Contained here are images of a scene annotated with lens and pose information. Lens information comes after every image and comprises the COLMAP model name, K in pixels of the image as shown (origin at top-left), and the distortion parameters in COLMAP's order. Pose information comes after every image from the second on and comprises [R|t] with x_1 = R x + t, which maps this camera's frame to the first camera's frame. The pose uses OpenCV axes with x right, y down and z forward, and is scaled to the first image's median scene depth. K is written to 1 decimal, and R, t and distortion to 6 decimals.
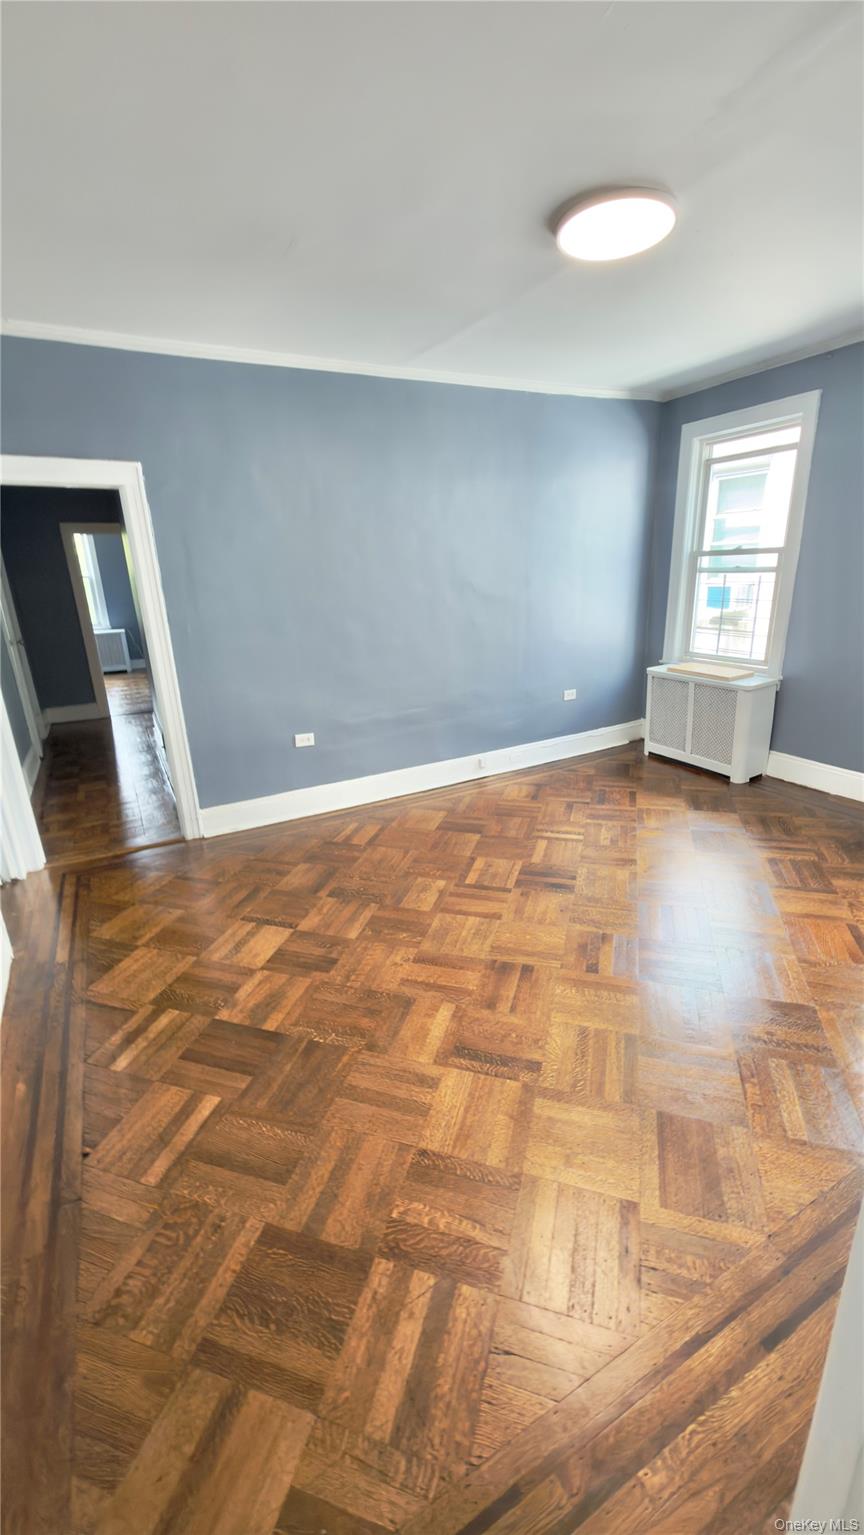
lens RADIAL K [[613.9, 0, 431.6], [0, 613.9, 769.6], [0, 0, 1]] dist [0.000272, -0.000082]
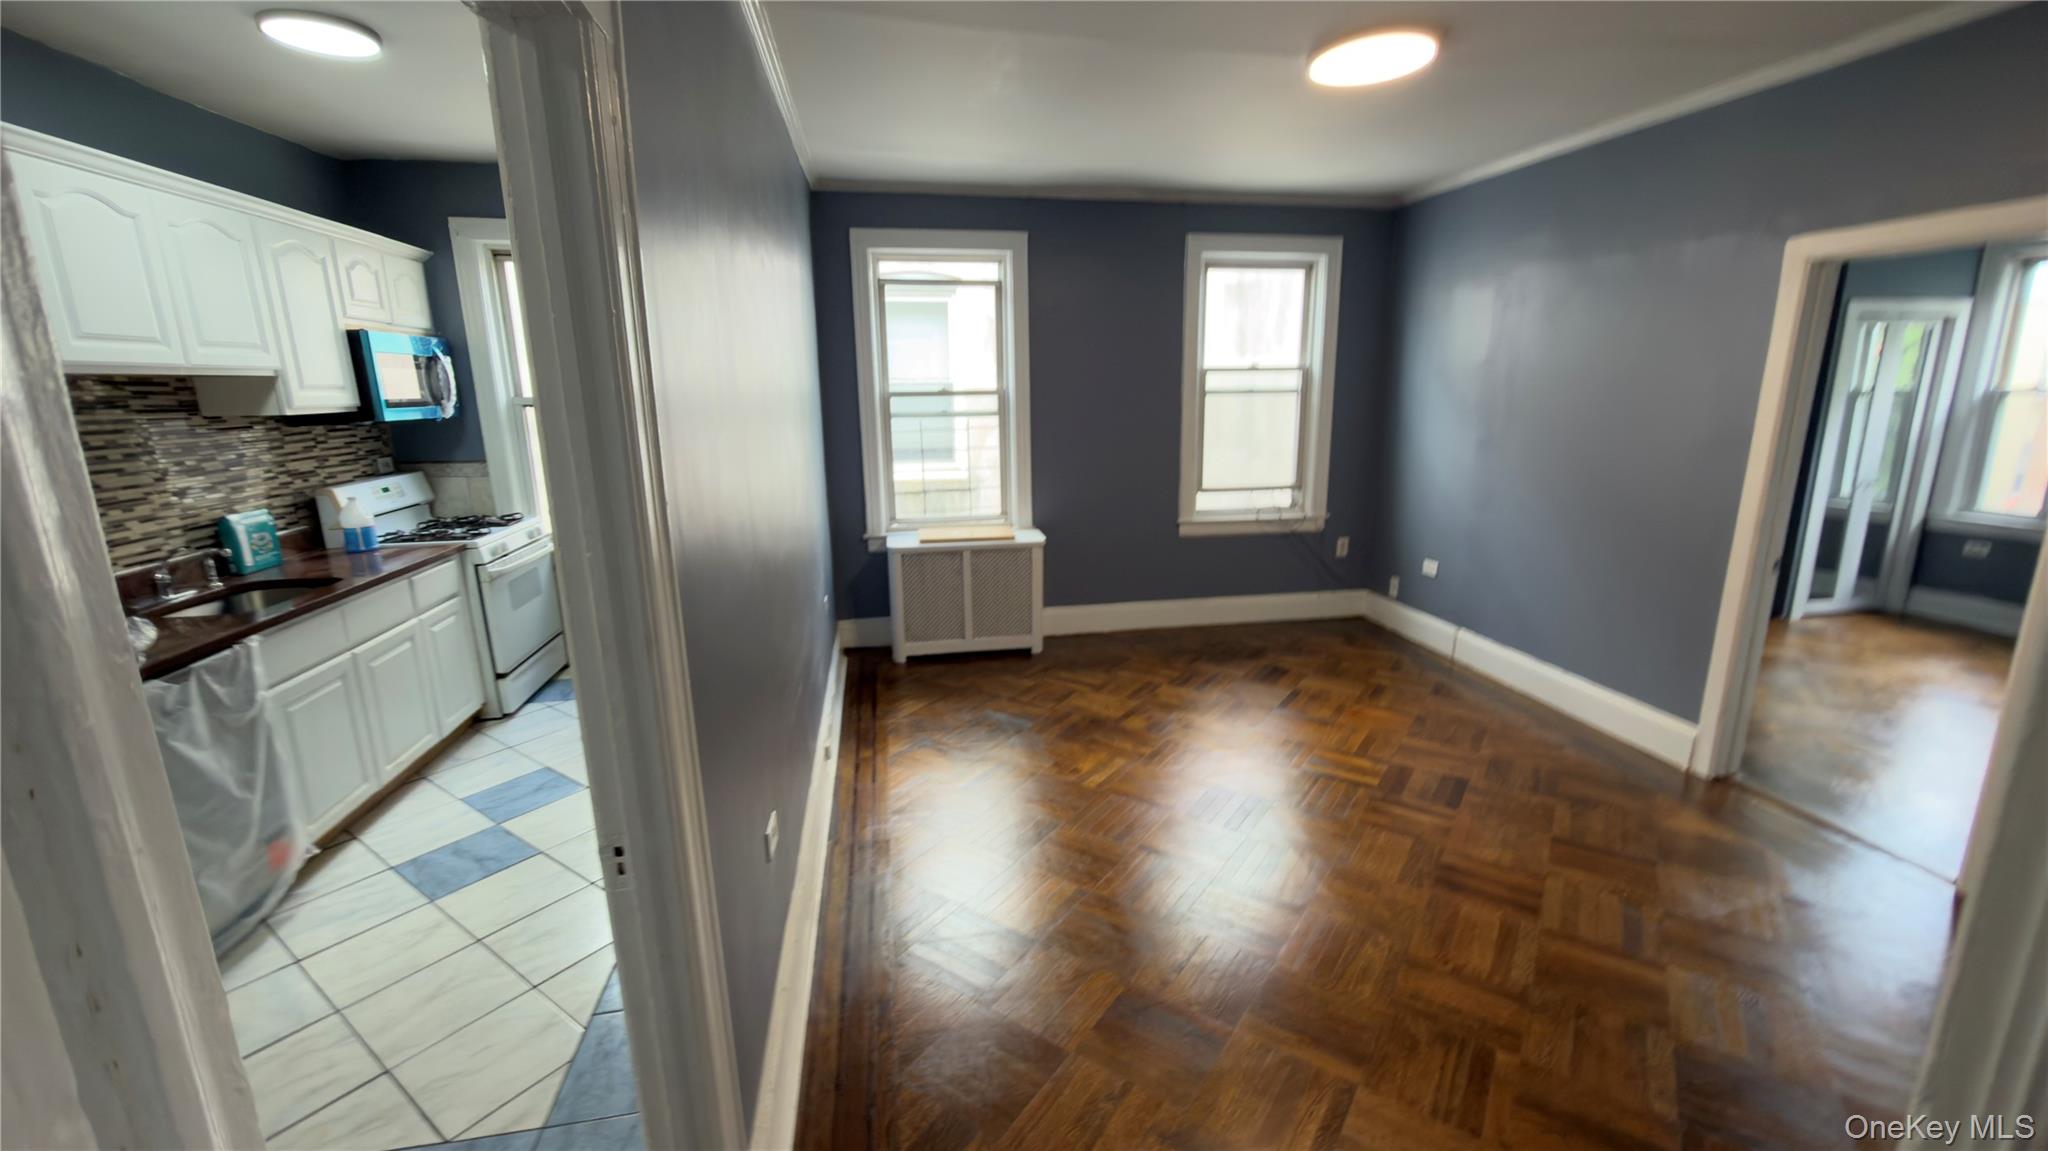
lens RADIAL K [[819.9, 0, 1025.1], [0, 819.9, 577.4], [0, 0, 1]] dist [0.001867, -0.000450]
pose [[0.308054, -0.184274, 0.933352, -0.556233], [0.304245, 0.948624, 0.086873, -0.179903], [-0.901409, 0.257206, 0.348292, 0.573797]]
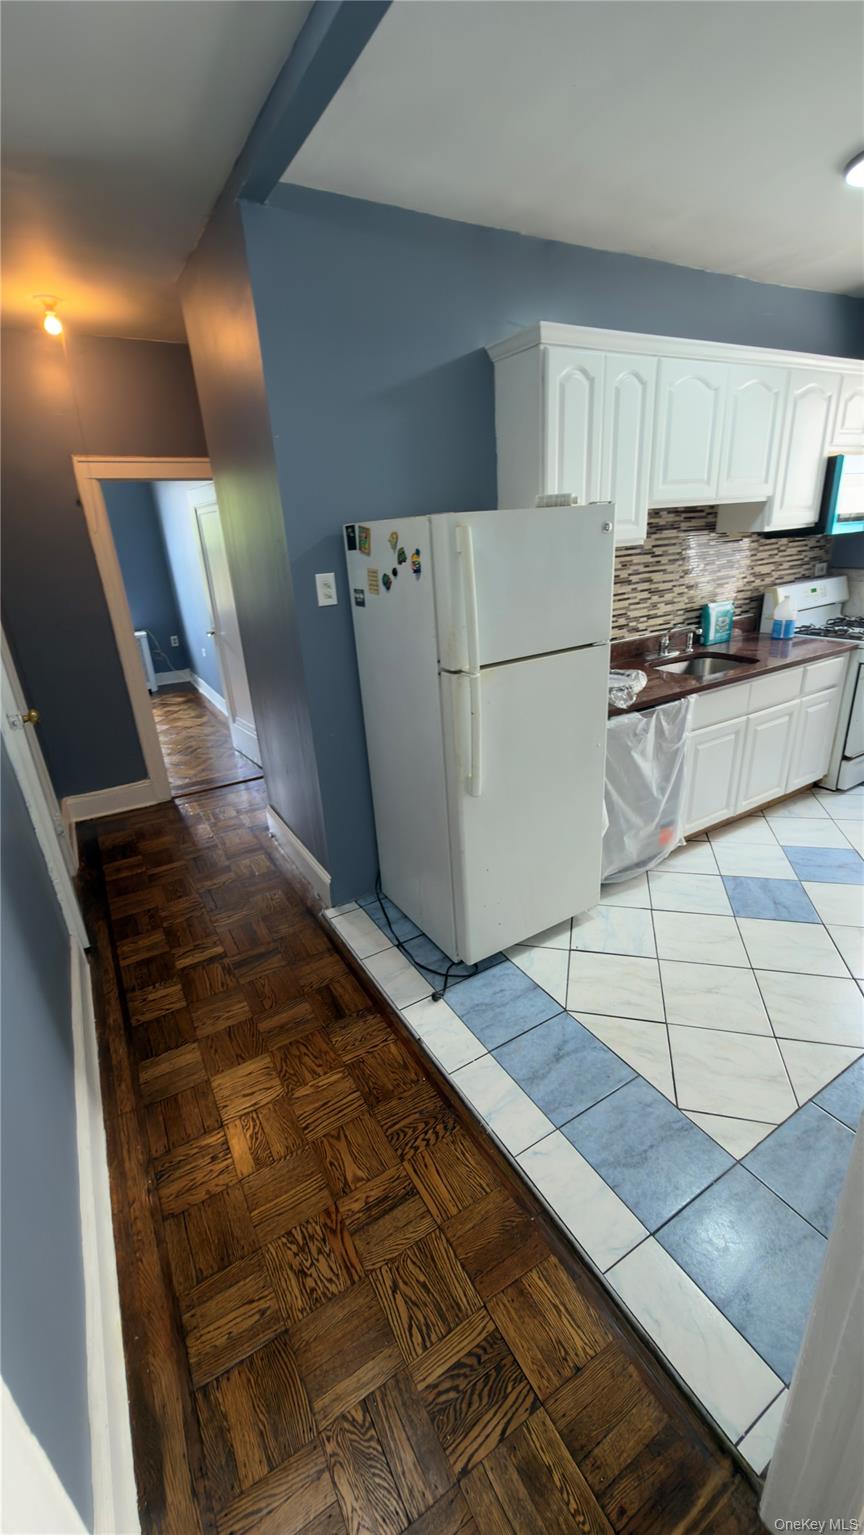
lens RADIAL K [[613.9, 0, 431.6], [0, 613.9, 769.6], [0, 0, 1]] dist [0.000272, -0.000082]
pose [[0.998388, -0.040138, 0.040133, -0.479699], [0.038206, 0.998125, 0.047810, -0.224763], [-0.041976, -0.046200, 0.998050, 0.663973]]
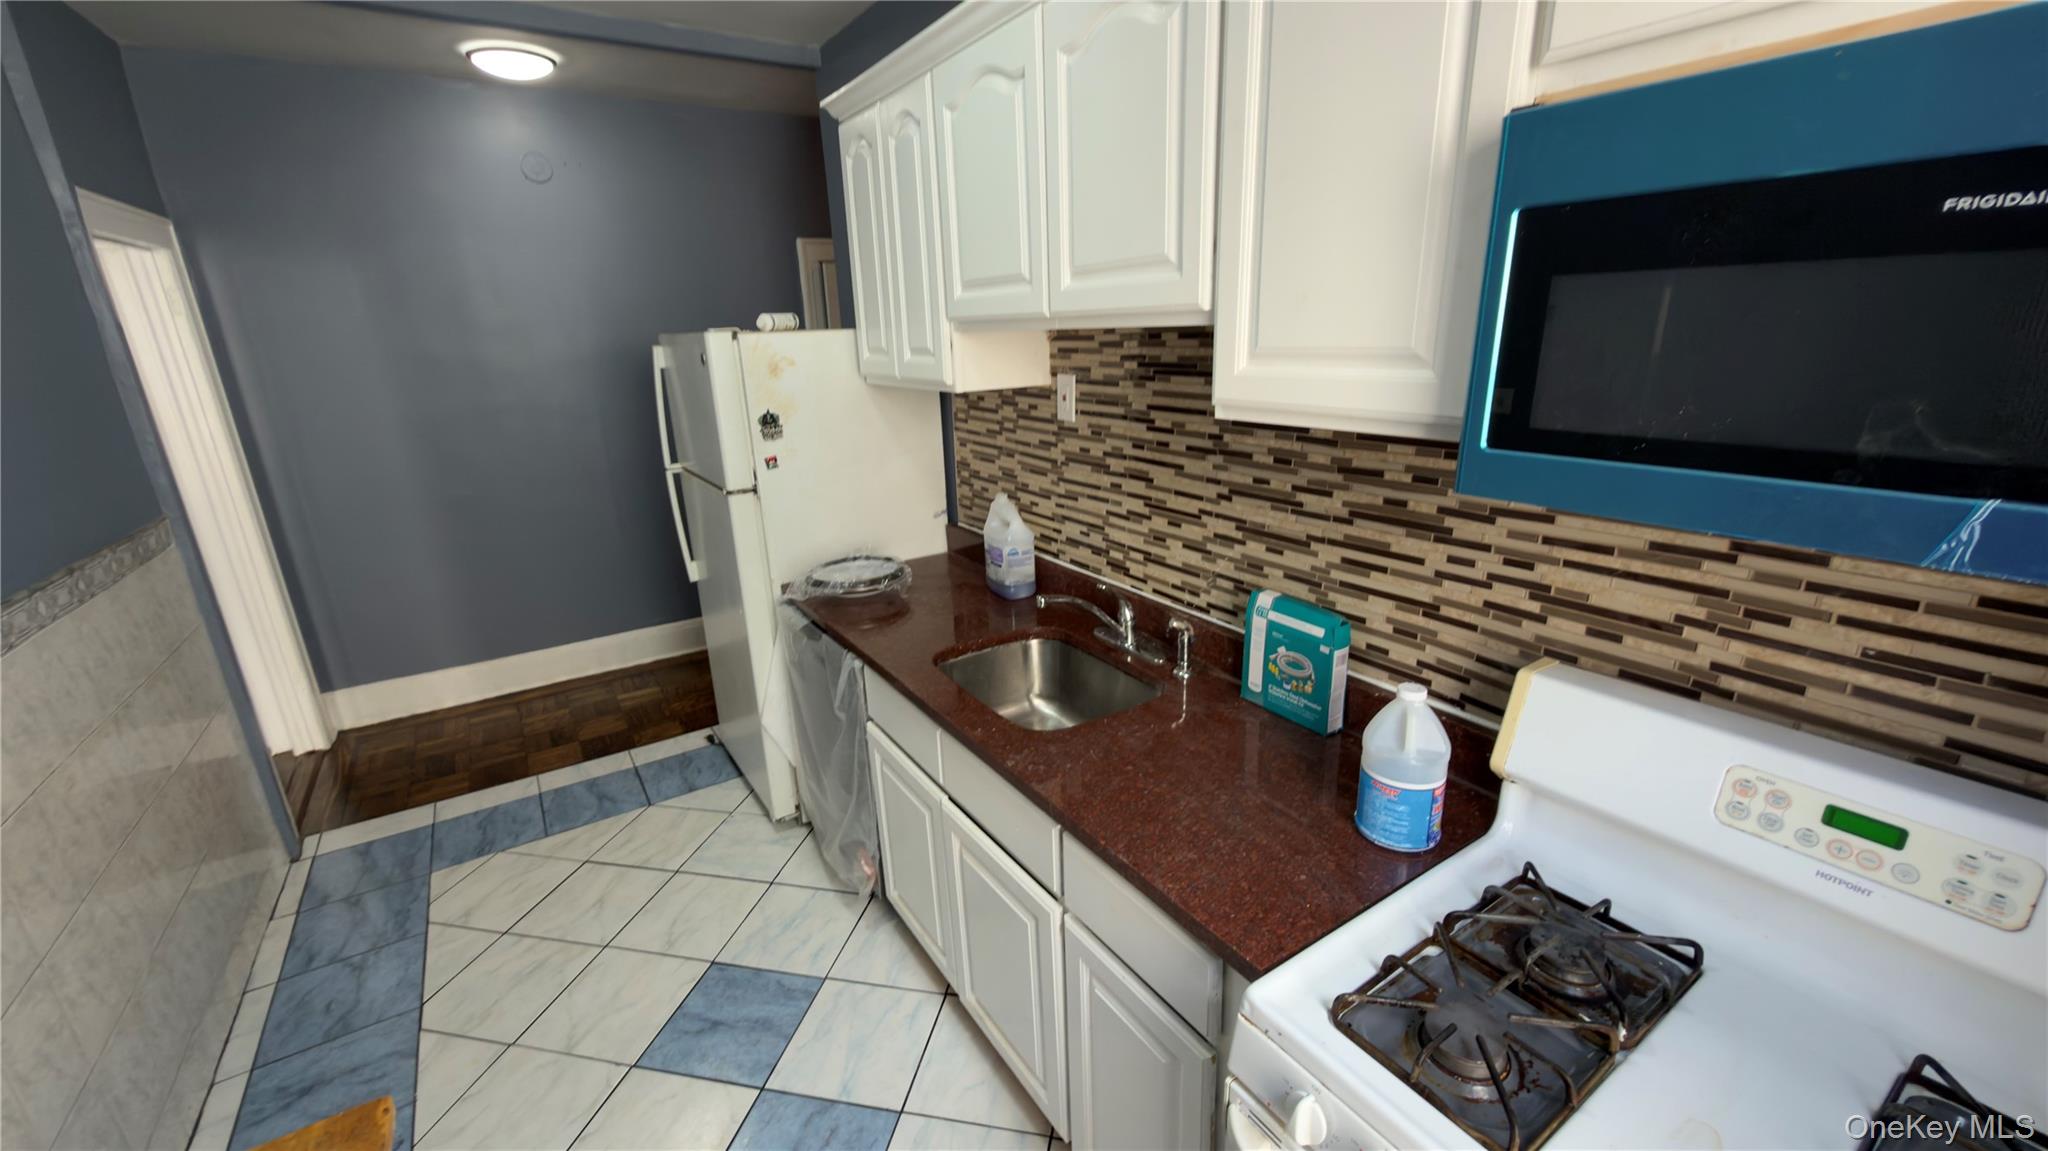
lens RADIAL K [[819.0, 0, 1032.7], [0, 819.0, 573.6], [0, 0, 1]] dist [0.000272, -0.000082]
pose [[0.096169, 0.325462, -0.940652, 0.374083], [-0.290838, 0.912979, 0.286153, -0.510260], [0.951927, 0.246058, 0.182457, 1.376494]]
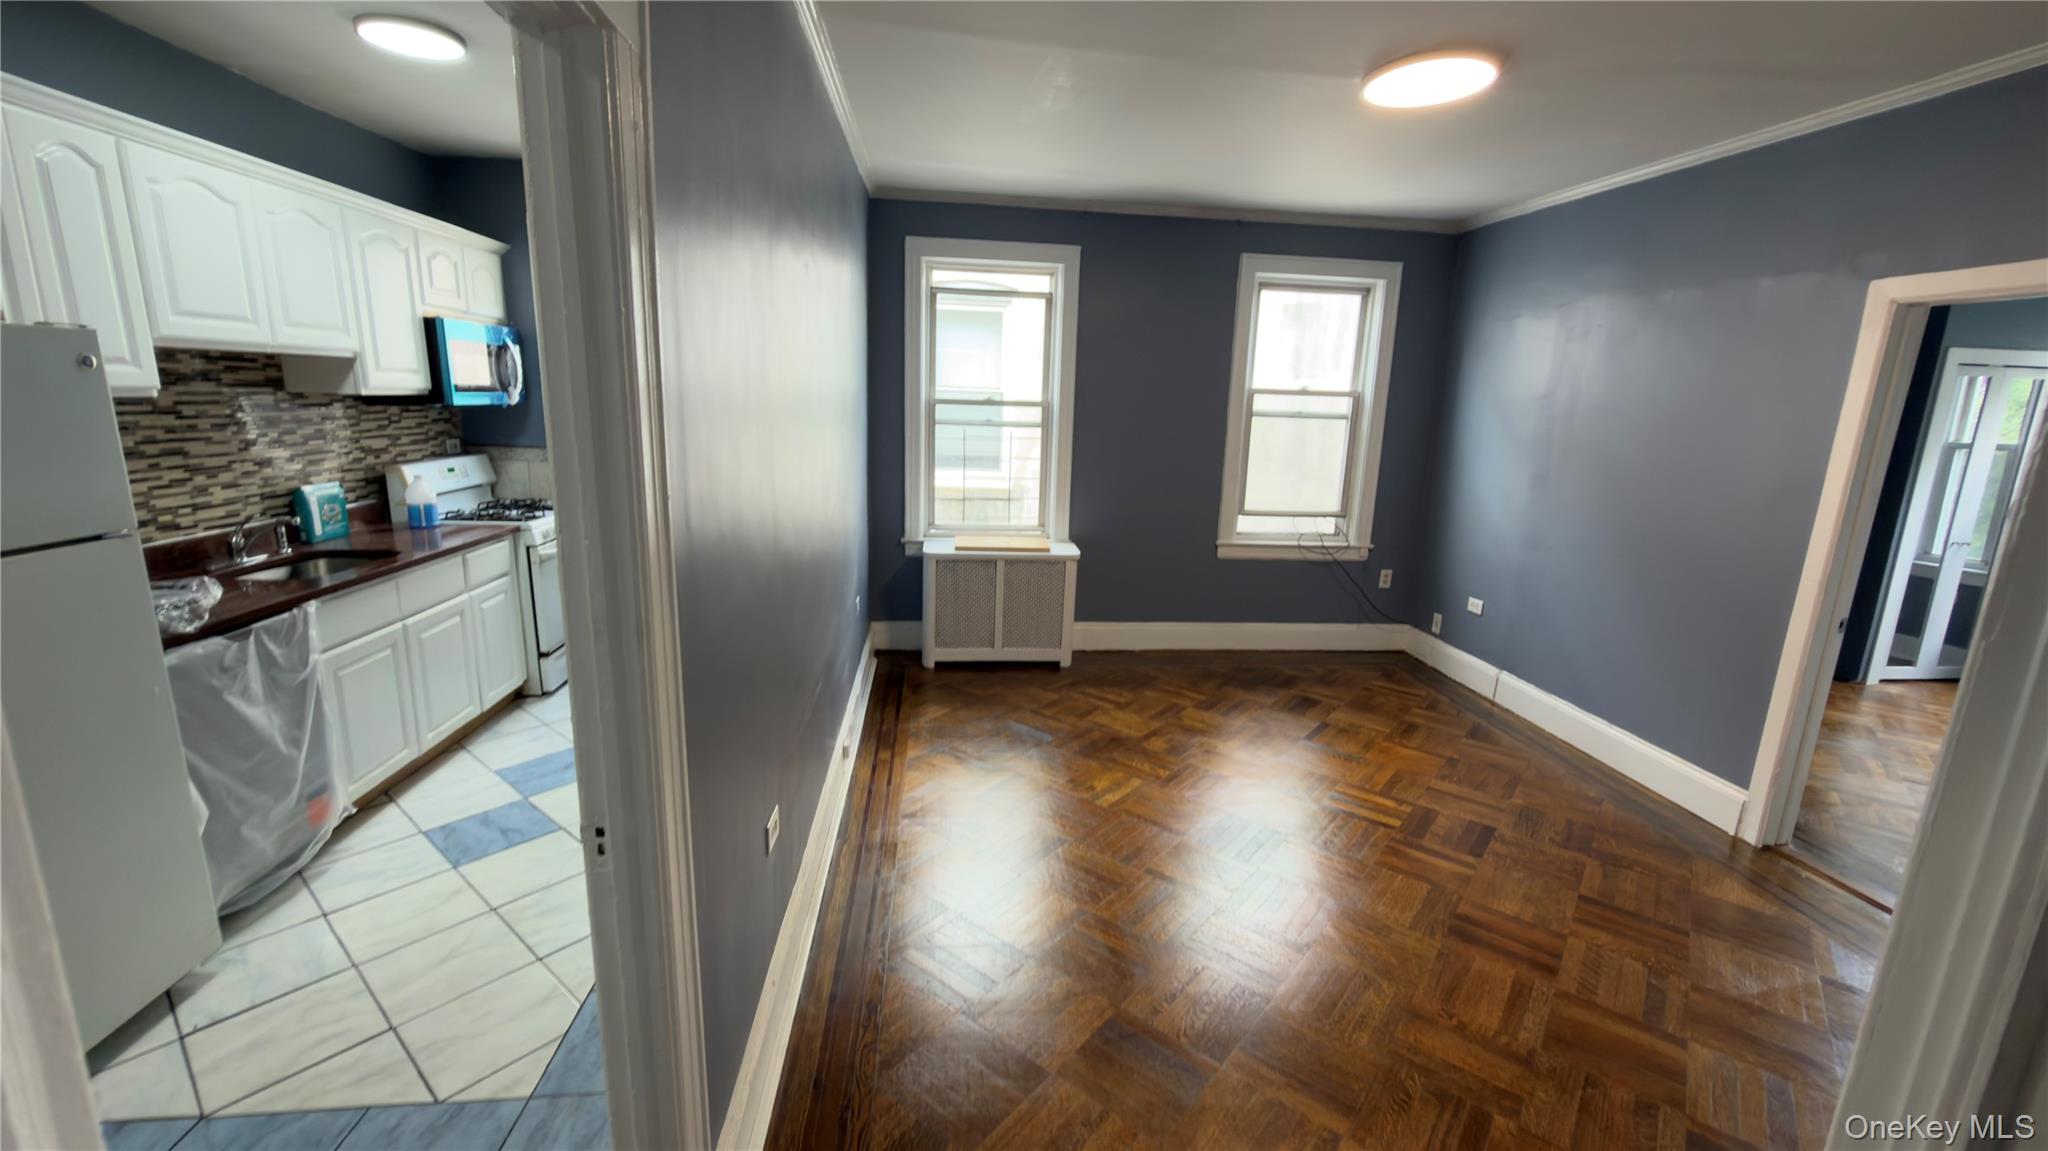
lens RADIAL K [[821.9, 0, 1024.0], [0, 821.9, 575.5], [0, 0, 1]] dist [0.000943, 0.000003]
pose [[0.375024, -0.148625, 0.915023, -0.548468], [0.251254, 0.966414, 0.053995, -0.173596], [-0.892316, 0.209654, 0.399771, 0.551915]]
